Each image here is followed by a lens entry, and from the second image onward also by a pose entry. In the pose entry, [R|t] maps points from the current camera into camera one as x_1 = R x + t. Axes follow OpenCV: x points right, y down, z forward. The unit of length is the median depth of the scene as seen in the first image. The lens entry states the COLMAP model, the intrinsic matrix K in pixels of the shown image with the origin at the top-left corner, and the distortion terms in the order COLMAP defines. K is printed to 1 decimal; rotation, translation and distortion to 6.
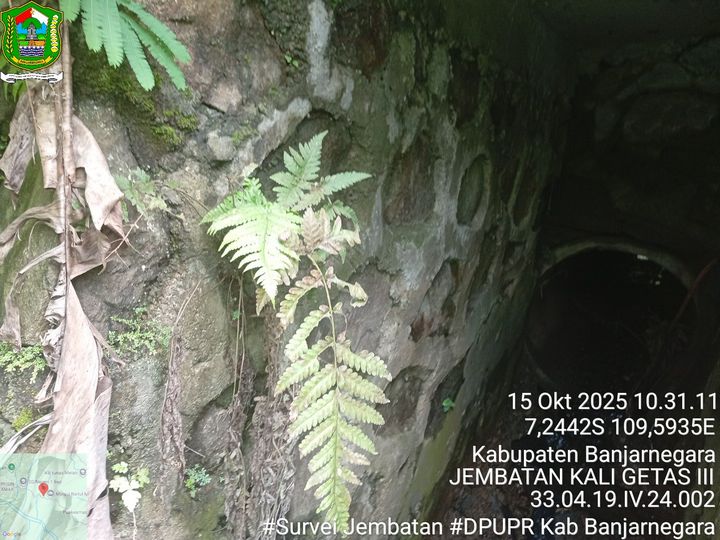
lens RADIAL K [[560.9, 0, 359.7], [0, 560.9, 274.2], [0, 0, 1]] dist [0.092402, -0.198244]
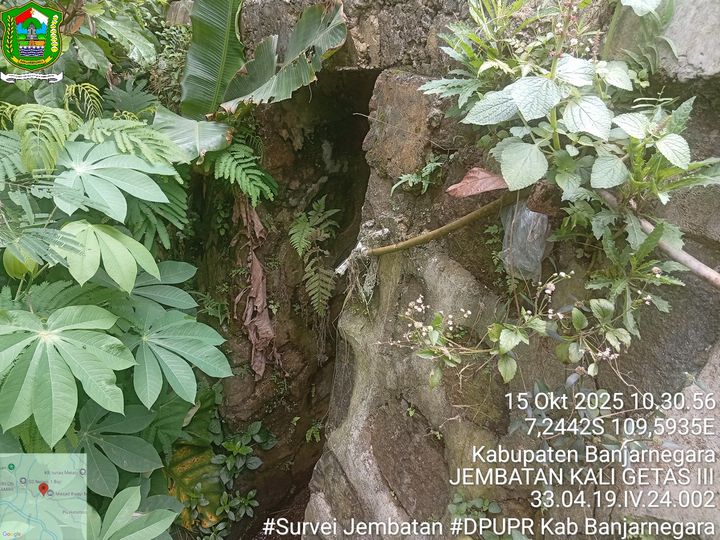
lens RADIAL K [[560.9, 0, 359.7], [0, 560.9, 274.2], [0, 0, 1]] dist [0.092402, -0.198244]
pose [[0.952586, 0.010796, -0.304077, 0.567828], [0.047165, 0.982052, 0.182620, -0.210405], [0.300591, -0.188303, 0.934980, -1.004983]]
